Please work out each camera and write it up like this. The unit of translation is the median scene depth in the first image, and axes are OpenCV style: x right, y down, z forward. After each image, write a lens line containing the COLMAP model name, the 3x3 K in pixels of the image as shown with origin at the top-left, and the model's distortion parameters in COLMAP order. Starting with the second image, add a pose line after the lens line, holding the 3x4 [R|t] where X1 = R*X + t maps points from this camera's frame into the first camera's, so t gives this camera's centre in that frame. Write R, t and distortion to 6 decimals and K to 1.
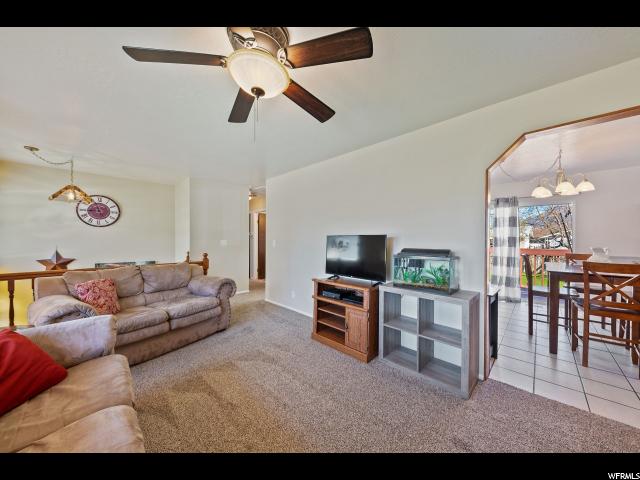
lens RADIAL K [[226.2, 0, 320.0], [0, 226.2, 240.0], [0, 0, 1]] dist [0.000518, 0.000032]
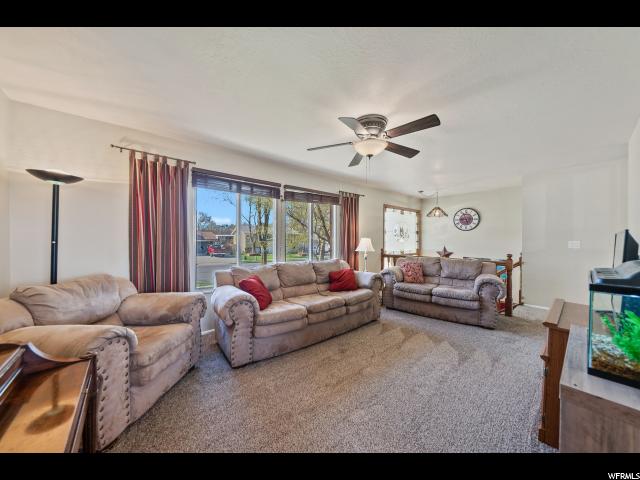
lens RADIAL K [[223.3, 0, 320.0], [0, 223.3, 240.0], [0, 0, 1]] dist [-0.000261, -0.000024]
pose [[-0.111485, 0.003676, -0.993759, 0.688007], [-0.008170, 0.999956, 0.004616, -0.000151], [0.993732, 0.008633, -0.111450, 0.369419]]
